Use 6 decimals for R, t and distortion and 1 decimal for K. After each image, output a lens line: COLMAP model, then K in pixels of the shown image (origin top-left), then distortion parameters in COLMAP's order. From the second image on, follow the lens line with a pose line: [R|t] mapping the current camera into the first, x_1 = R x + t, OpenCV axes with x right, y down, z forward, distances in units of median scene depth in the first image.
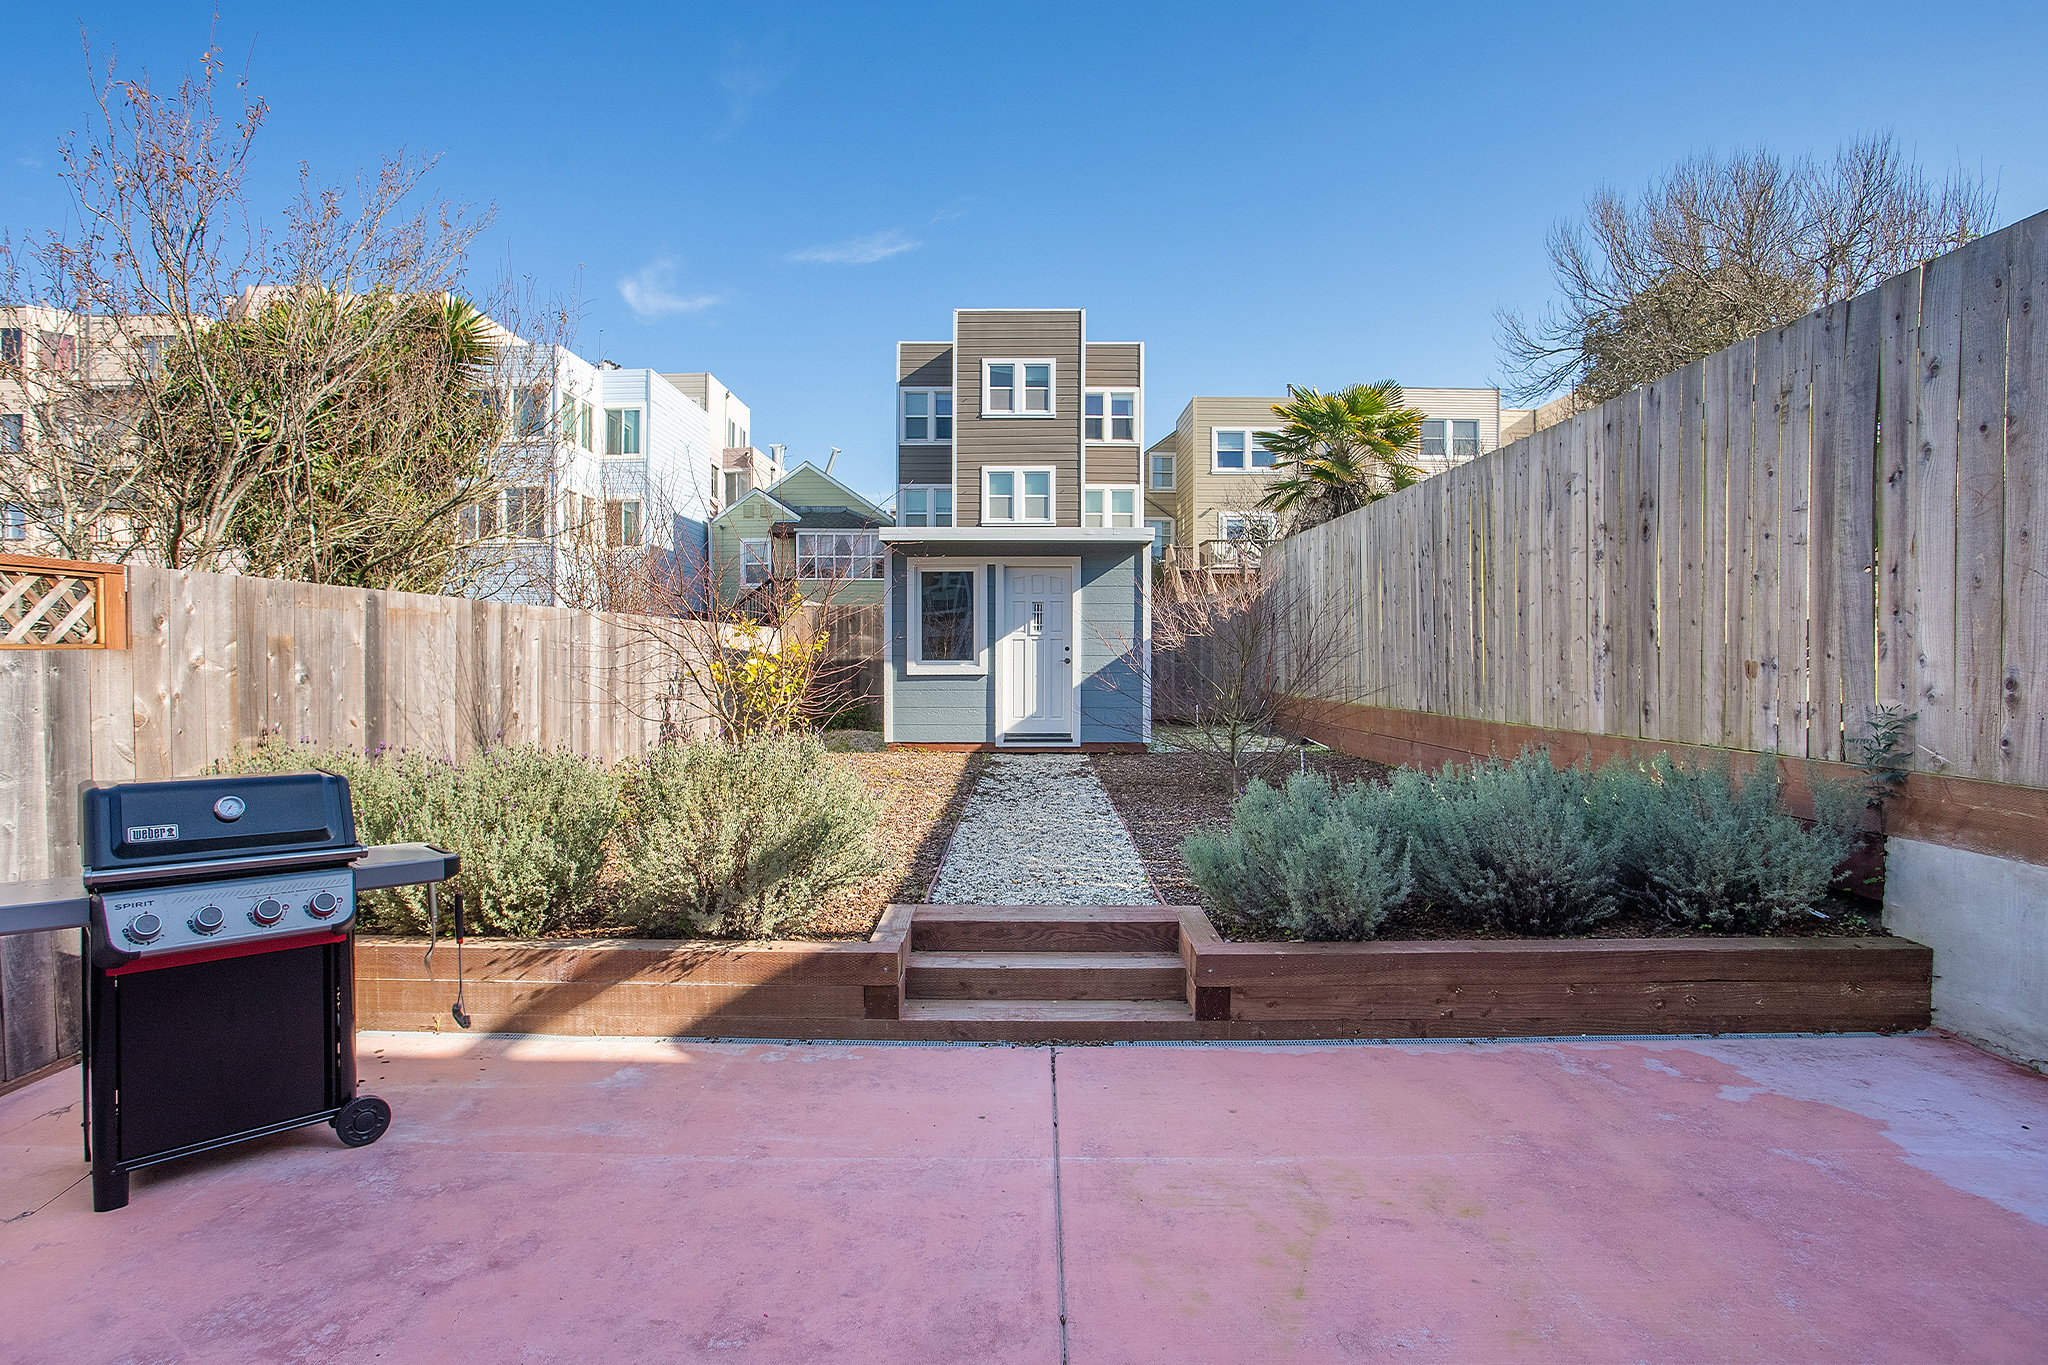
lens RADIAL K [[1021.2, 0, 989.4], [0, 1021.2, 670.7], [0, 0, 1]] dist [-0.055714, 0.018237]
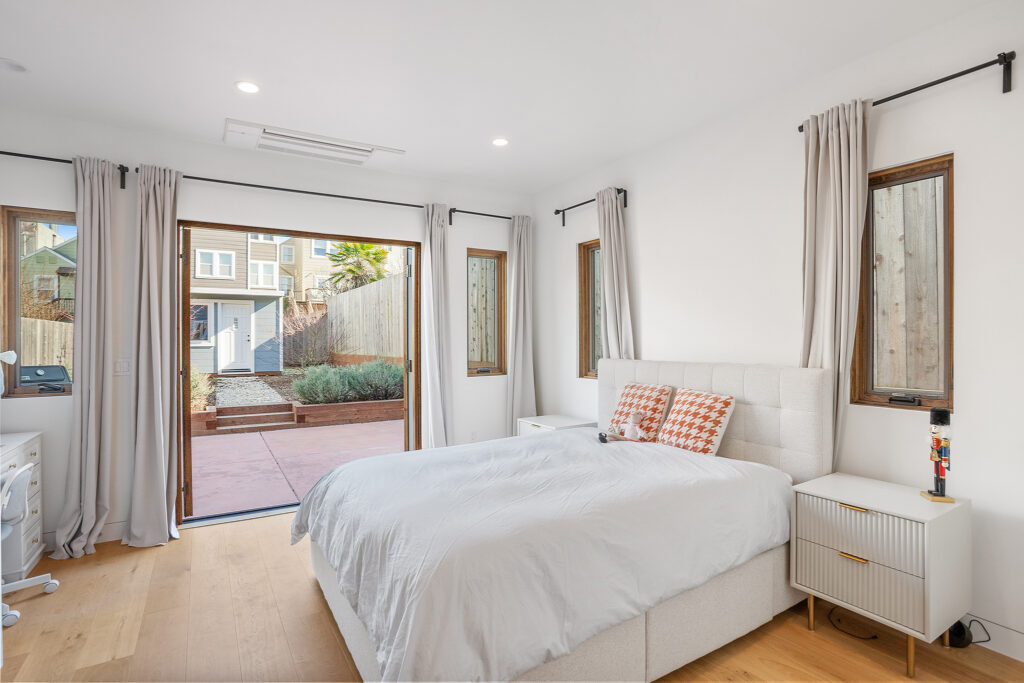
lens RADIAL K [[510.6, 0, 503.4], [0, 510.6, 338.5], [0, 0, 1]] dist [-0.055714, 0.018237]
pose [[0.841575, -0.002830, 0.540132, -0.093801], [0.013963, 0.999766, -0.016518, 0.020439], [-0.539959, 0.021443, 0.841418, -0.565651]]
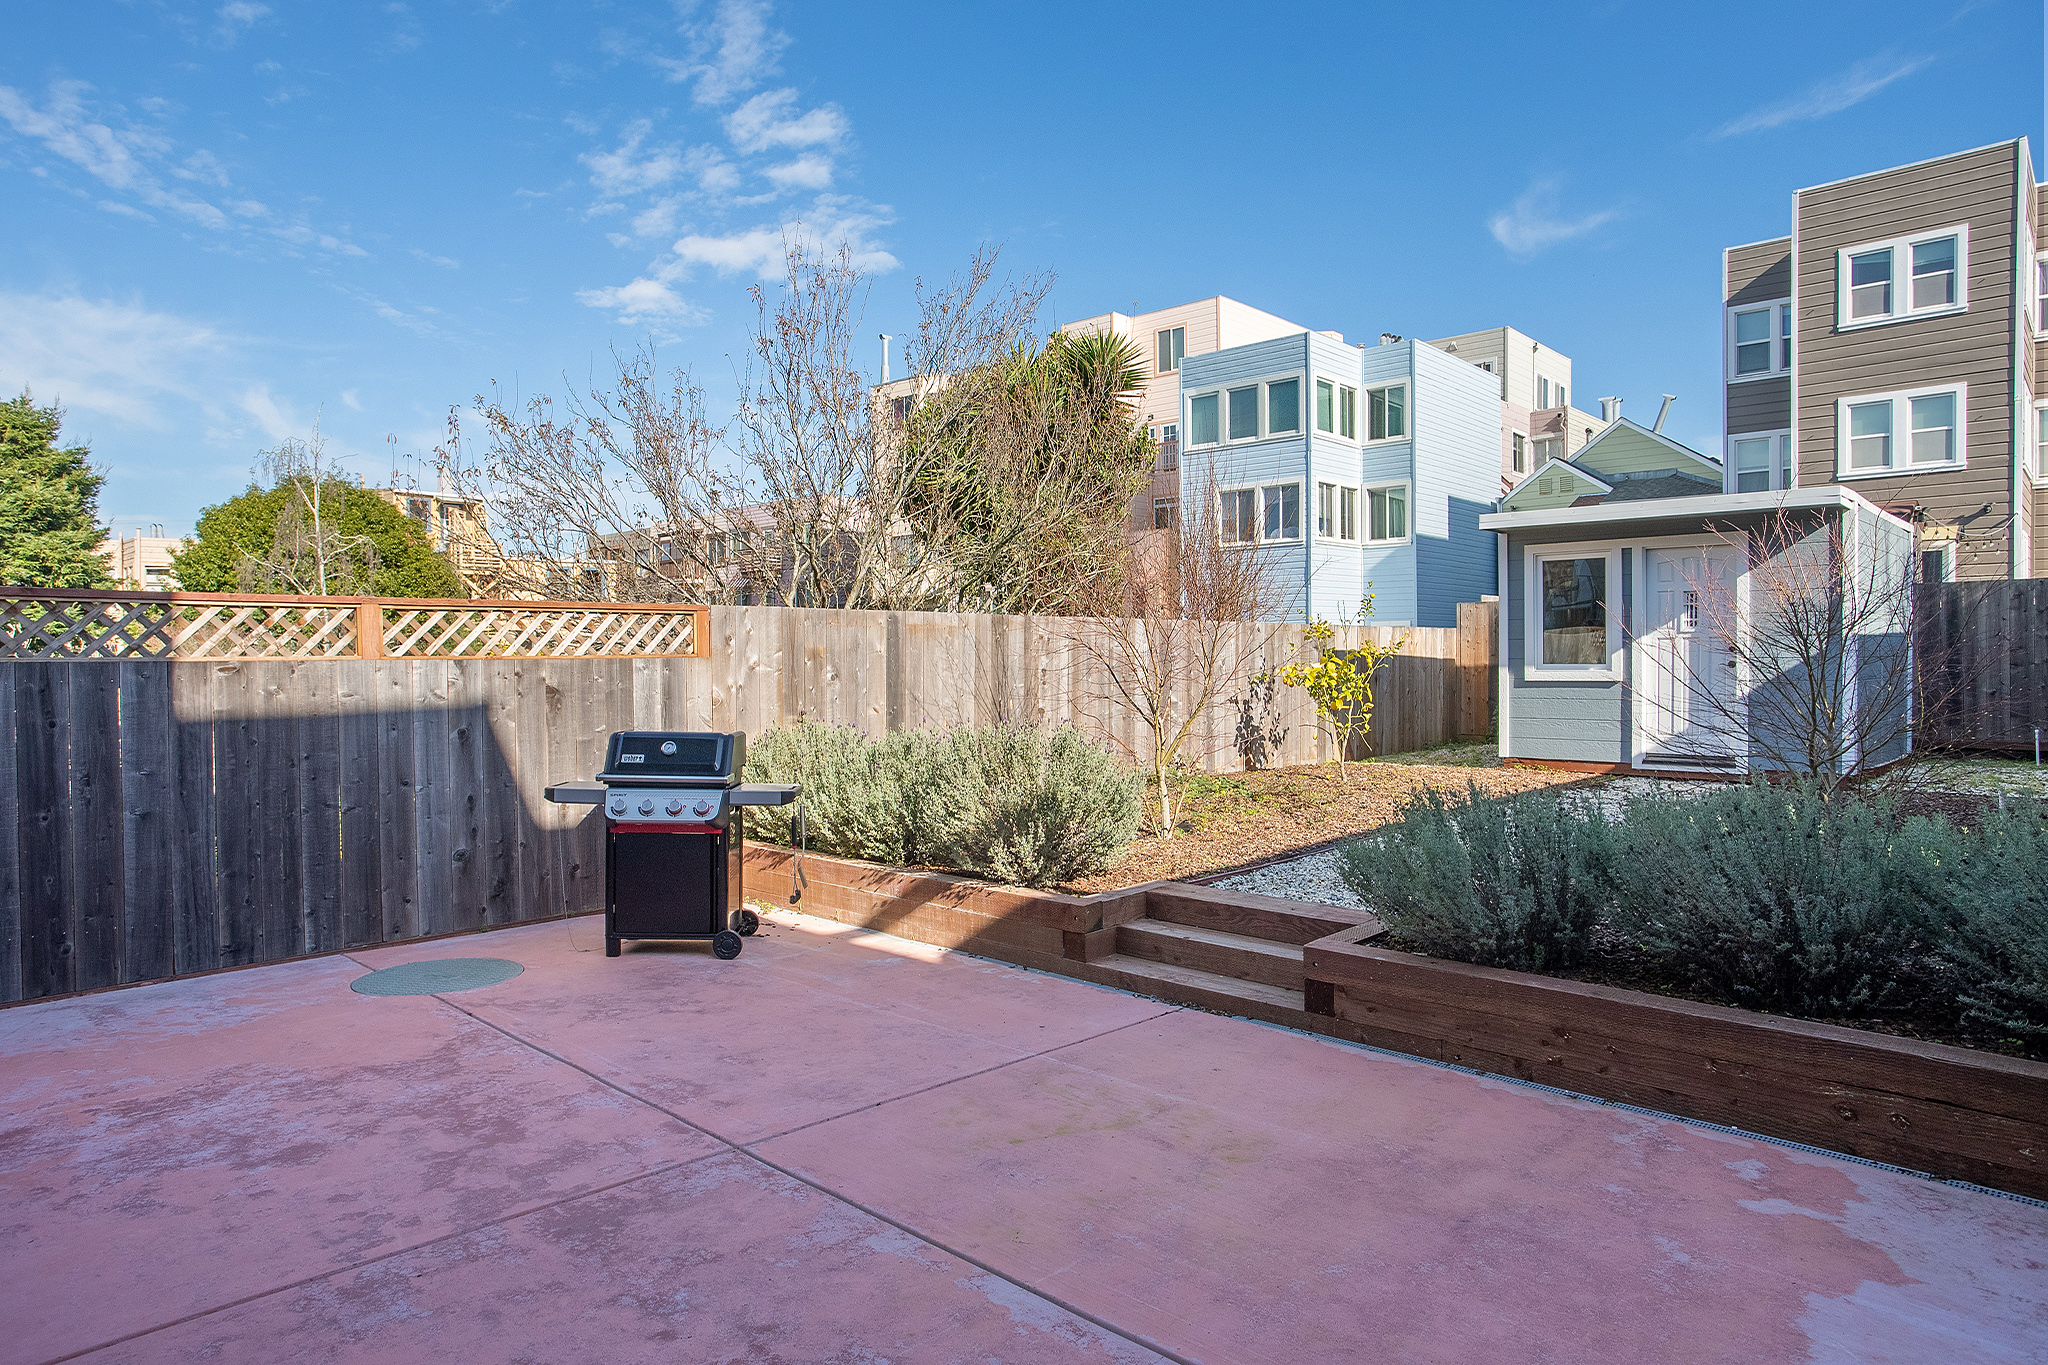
lens RADIAL K [[1188.1, 0, 1015.6], [0, 1188.1, 673.4], [0, 0, 1]] dist [-0.041275, 0.020045]
pose [[0.736271, 0.004807, -0.676670, 0.375919], [-0.006465, 0.999979, 0.000070, 0.000830], [0.676656, 0.004323, 0.736287, -0.042855]]
